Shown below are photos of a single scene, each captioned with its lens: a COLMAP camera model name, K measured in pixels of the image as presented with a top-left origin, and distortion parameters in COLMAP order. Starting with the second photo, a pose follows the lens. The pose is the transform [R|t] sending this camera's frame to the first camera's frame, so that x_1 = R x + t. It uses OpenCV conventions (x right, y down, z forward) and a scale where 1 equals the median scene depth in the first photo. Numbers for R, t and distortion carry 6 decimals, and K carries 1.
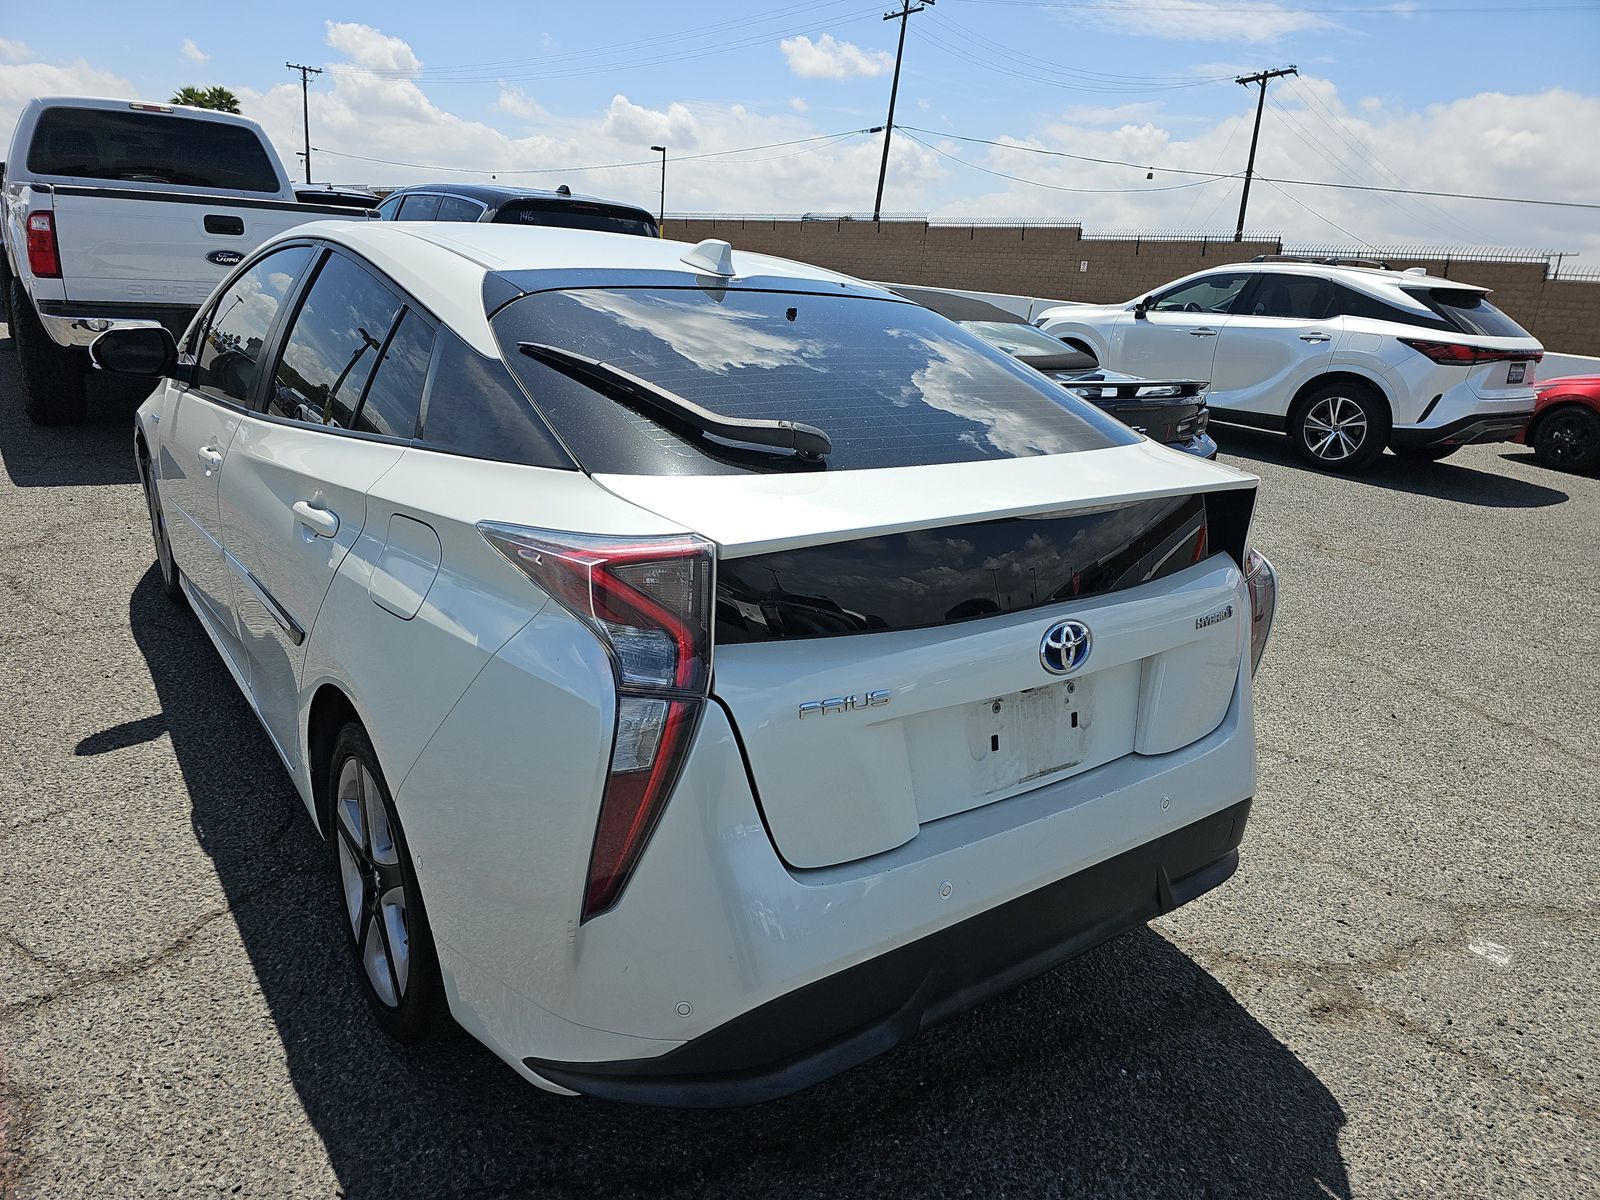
lens RADIAL K [[1059.5, 0, 785.1], [0, 1059.5, 611.0], [0, 0, 1]] dist [0.051017, -0.049429]
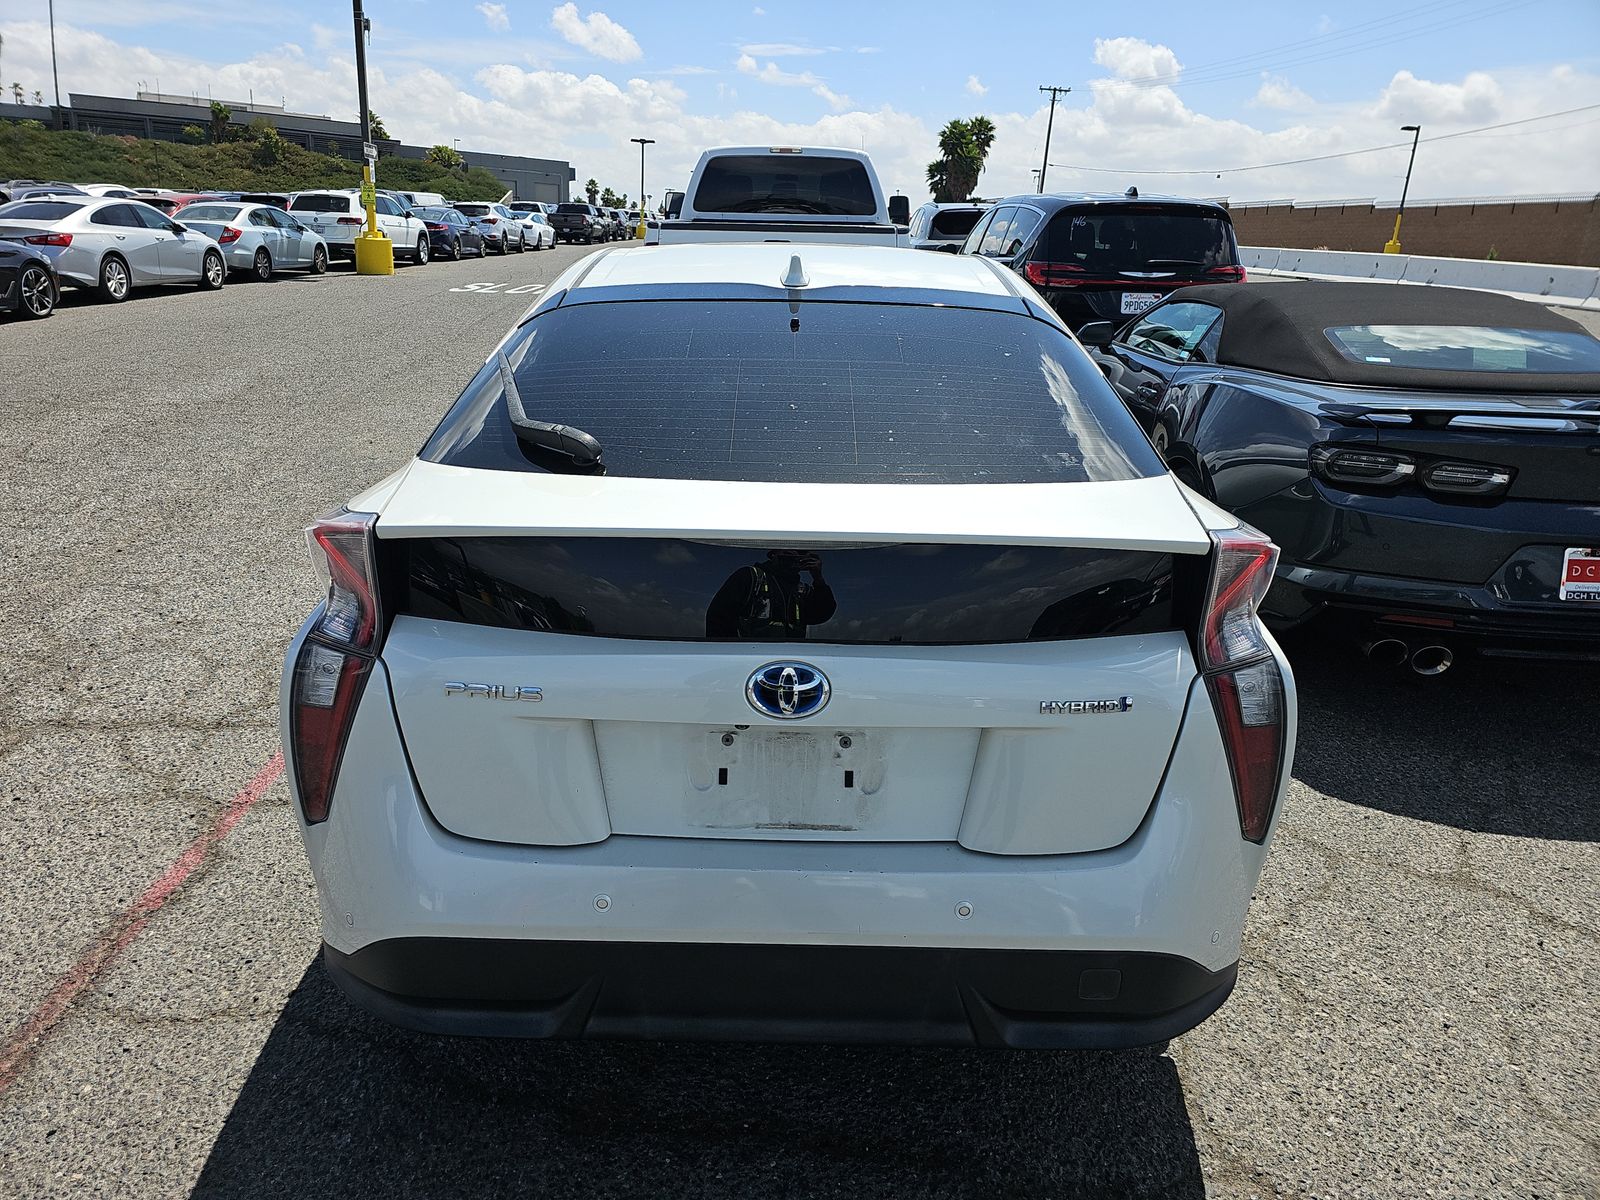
lens RADIAL K [[1059.5, 0, 772.3], [0, 1059.5, 596.7], [0, 0, 1]] dist [0.051017, -0.049429]
pose [[0.802934, 0.148460, -0.577284, 0.144323], [-0.157836, 0.986871, 0.034261, -0.013993], [0.574791, 0.063606, 0.815824, 0.046652]]
